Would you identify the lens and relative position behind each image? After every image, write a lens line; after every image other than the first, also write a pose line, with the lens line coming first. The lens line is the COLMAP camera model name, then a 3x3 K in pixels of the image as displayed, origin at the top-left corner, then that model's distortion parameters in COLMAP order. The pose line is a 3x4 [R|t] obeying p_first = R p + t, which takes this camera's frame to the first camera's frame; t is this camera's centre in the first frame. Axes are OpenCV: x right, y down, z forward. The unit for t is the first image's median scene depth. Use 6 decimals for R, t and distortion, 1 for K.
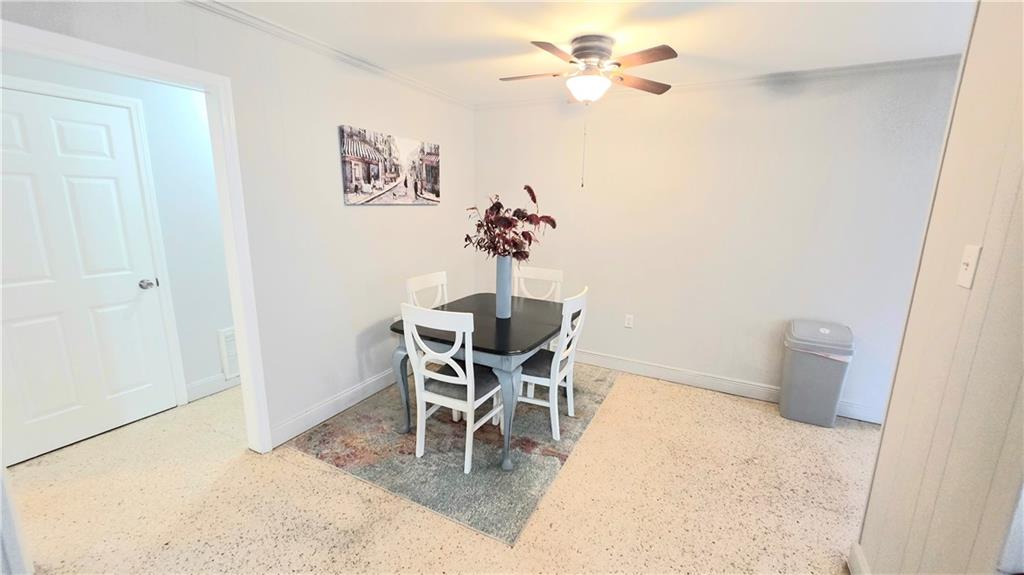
lens RADIAL K [[408.7, 0, 512.1], [0, 408.7, 285.4], [0, 0, 1]] dist [0.006063, -0.002316]
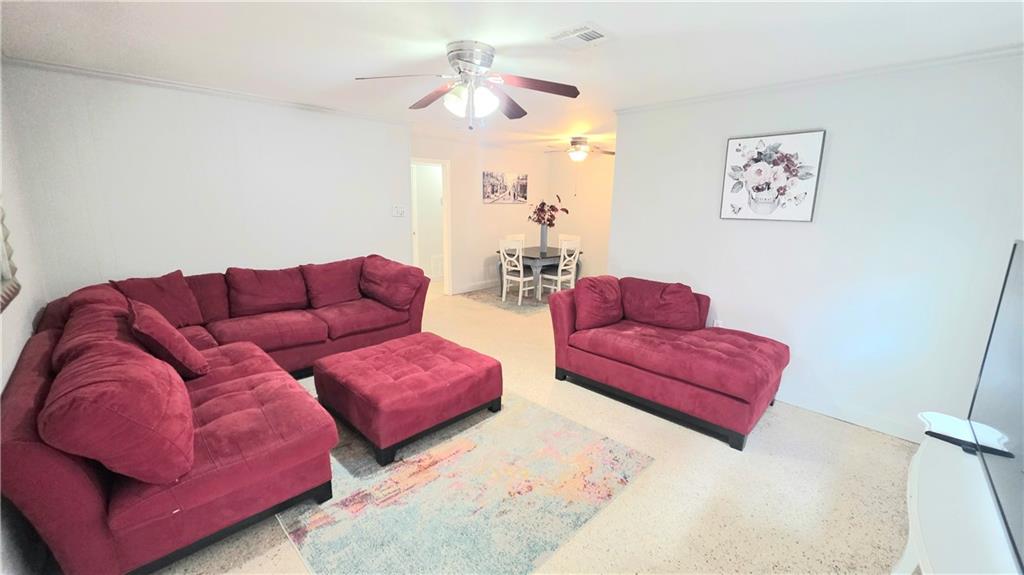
lens RADIAL K [[408.7, 0, 509.6], [0, 408.7, 285.7], [0, 0, 1]] dist [0.006063, -0.002316]
pose [[0.946308, 0.066663, -0.316318, 0.553795], [-0.065534, 0.997749, 0.014220, 0.252001], [0.316554, 0.007273, 0.948547, -1.280862]]
